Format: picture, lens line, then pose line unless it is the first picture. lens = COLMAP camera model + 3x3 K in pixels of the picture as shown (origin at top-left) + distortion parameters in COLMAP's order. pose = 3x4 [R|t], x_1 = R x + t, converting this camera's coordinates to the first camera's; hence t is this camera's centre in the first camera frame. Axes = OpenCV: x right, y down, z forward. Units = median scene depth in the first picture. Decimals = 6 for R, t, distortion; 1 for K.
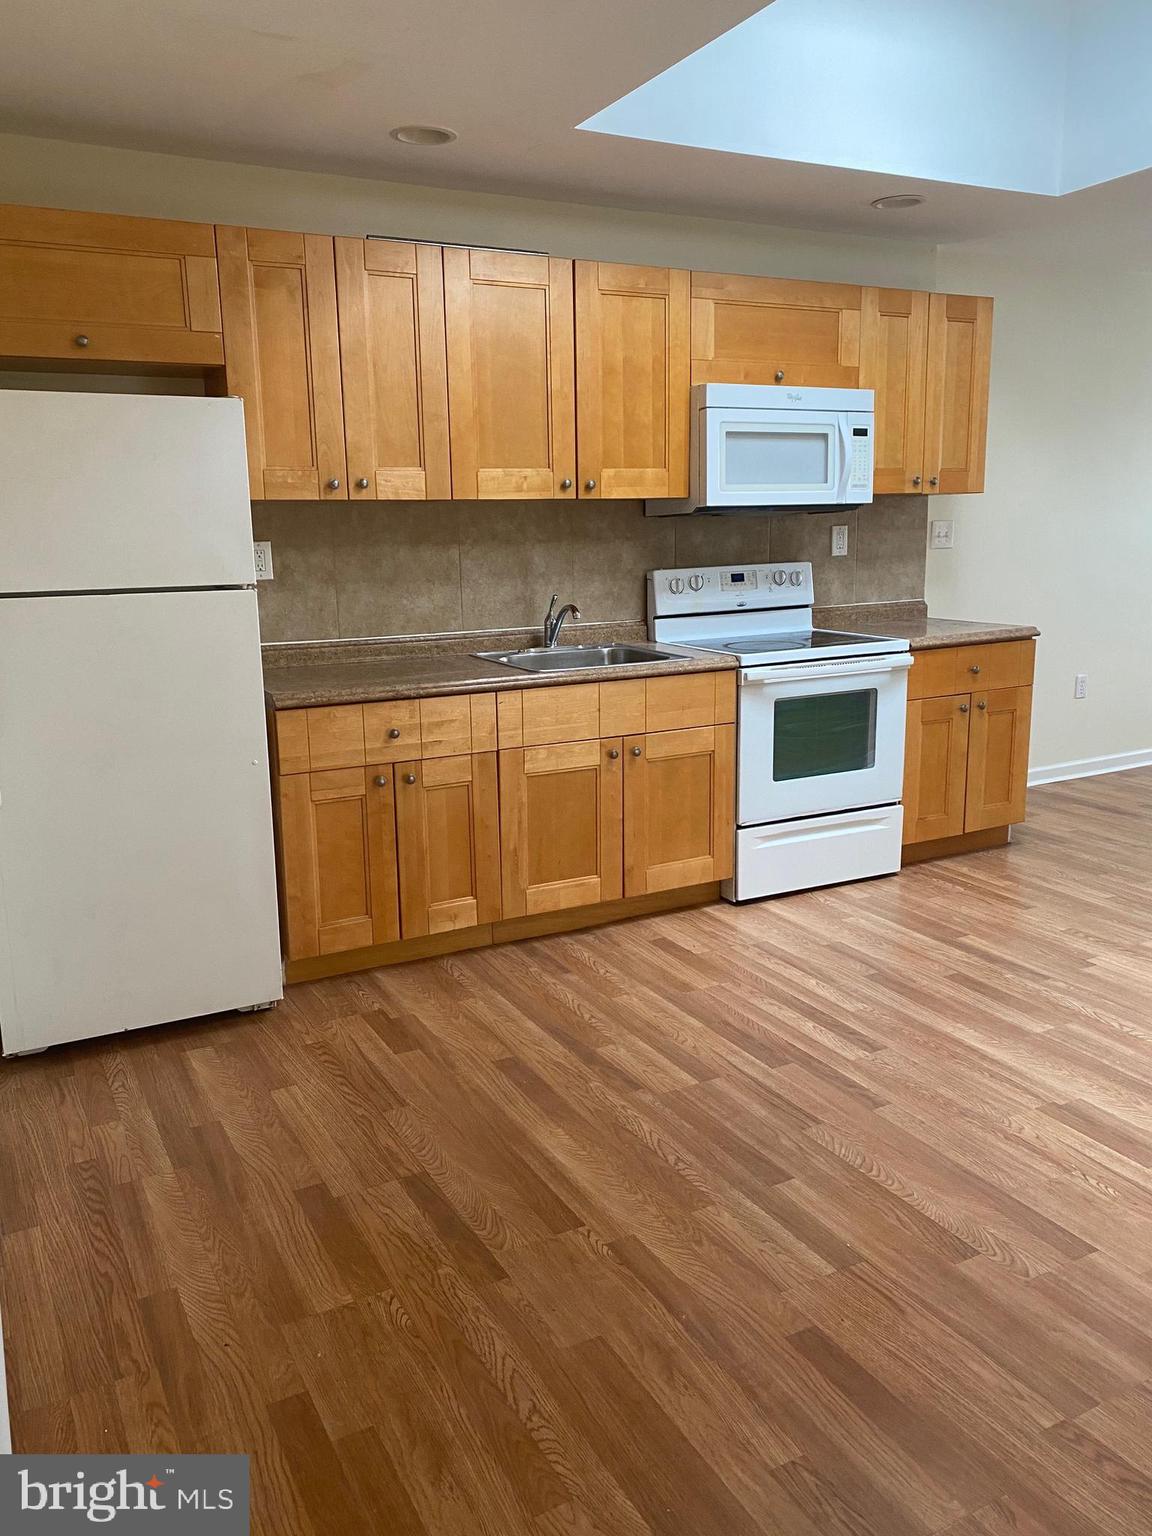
lens RADIAL K [[1175.6, 0, 576.0], [0, 1175.6, 768.0], [0, 0, 1]] dist [0.006929, 0.002084]
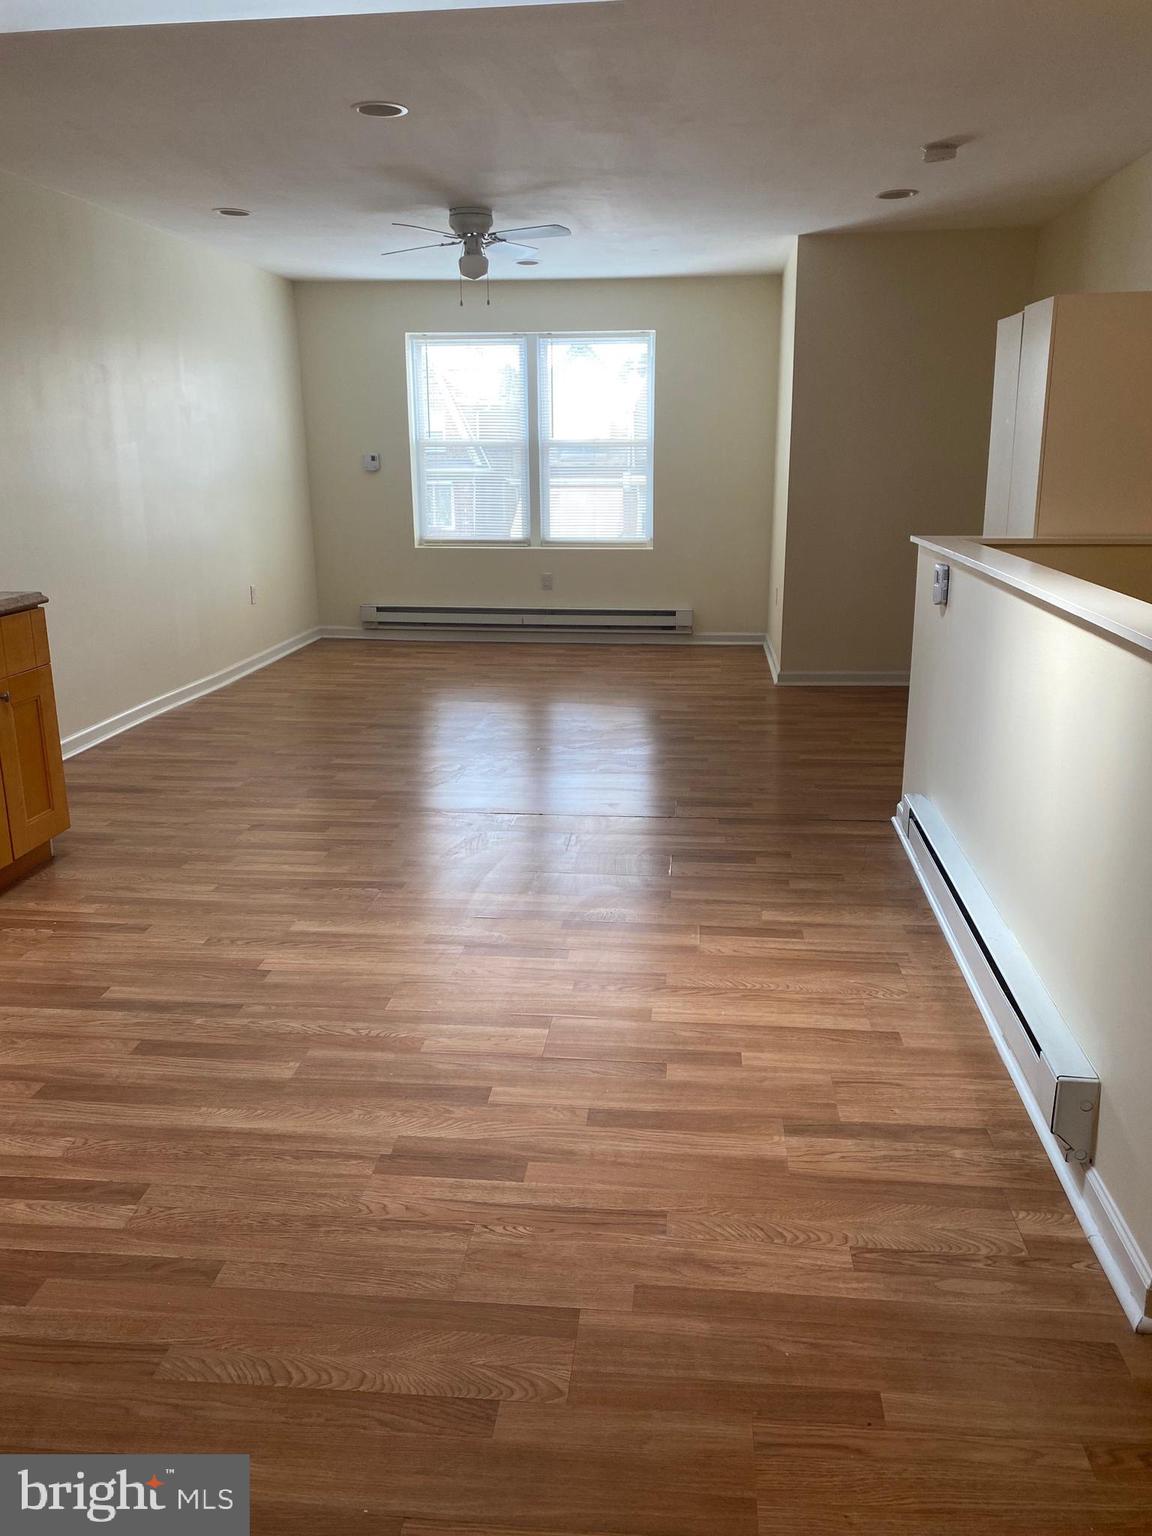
lens RADIAL K [[1175.6, 0, 576.0], [0, 1175.6, 768.0], [0, 0, 1]] dist [0.006929, 0.002084]
pose [[0.561706, -0.202458, 0.802183, -0.114037], [0.173051, 0.976900, 0.125380, -0.056478], [-0.809036, 0.068392, 0.583766, 0.336347]]
